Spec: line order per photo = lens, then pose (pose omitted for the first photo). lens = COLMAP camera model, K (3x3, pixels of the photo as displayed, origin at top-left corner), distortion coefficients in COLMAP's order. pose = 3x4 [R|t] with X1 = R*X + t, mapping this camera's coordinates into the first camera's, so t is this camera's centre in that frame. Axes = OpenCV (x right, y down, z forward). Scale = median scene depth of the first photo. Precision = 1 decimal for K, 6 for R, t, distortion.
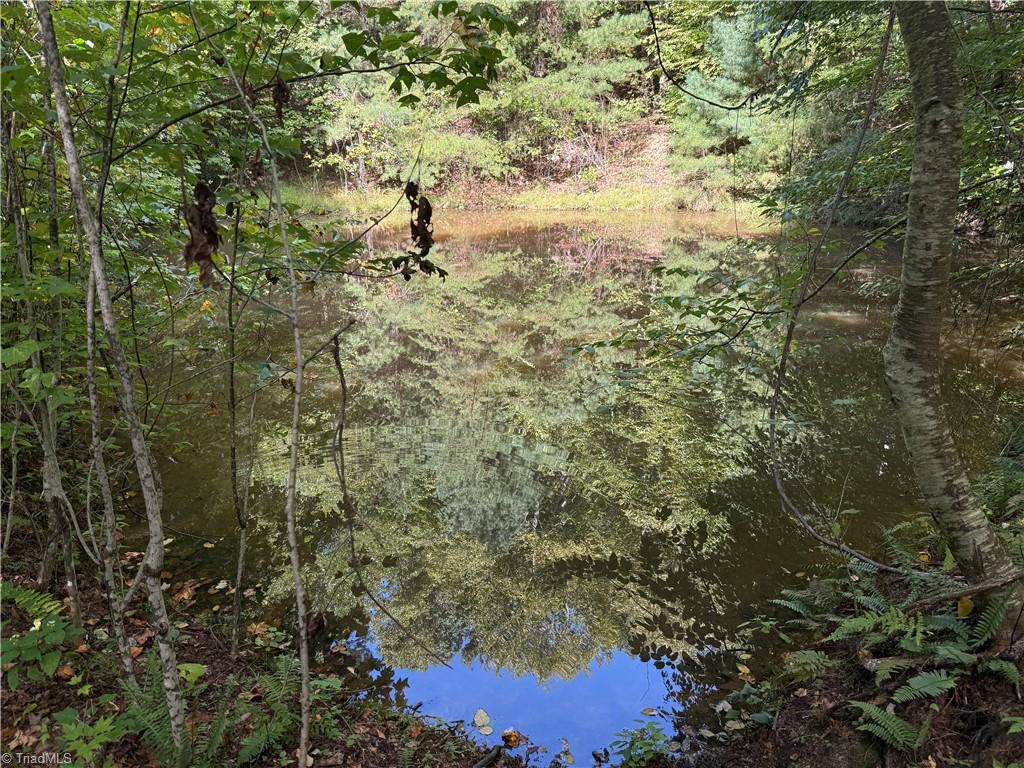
lens RADIAL K [[728.0, 0, 509.7], [0, 728.0, 395.3], [0, 0, 1]] dist [0.042783, -0.049985]
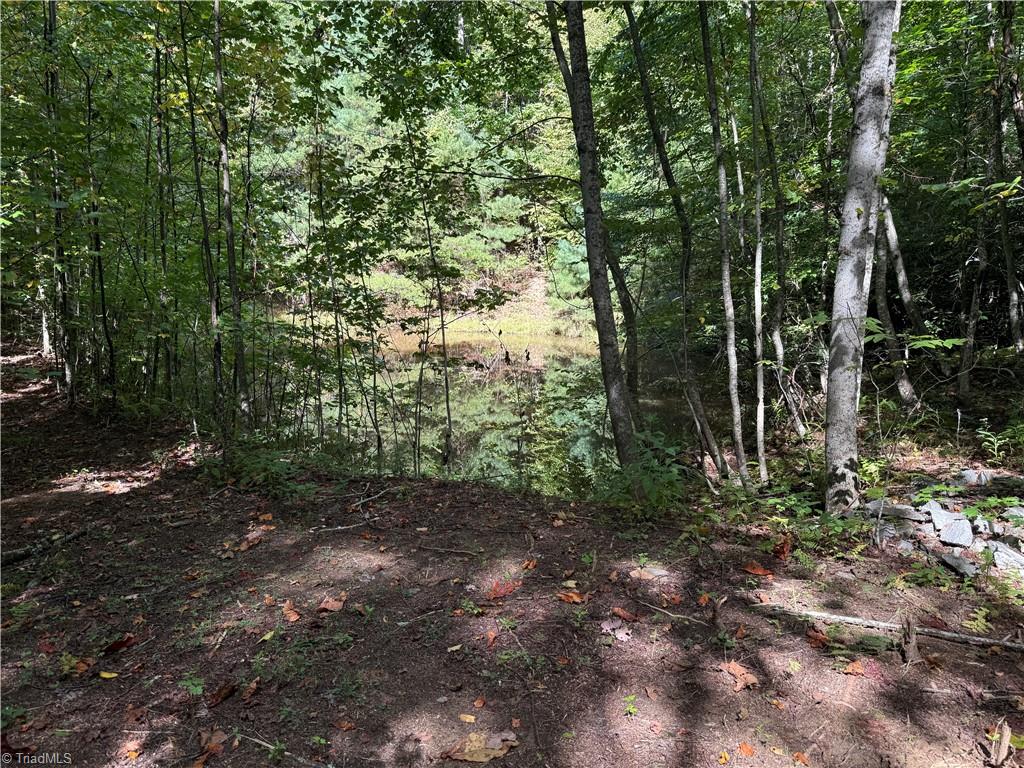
lens RADIAL K [[728.0, 0, 503.6], [0, 728.0, 389.0], [0, 0, 1]] dist [0.042783, -0.049985]
pose [[0.987790, 0.010491, 0.155438, -0.069755], [0.014285, 0.987428, -0.157425, 0.054057], [-0.155135, 0.157723, 0.975221, -0.273442]]
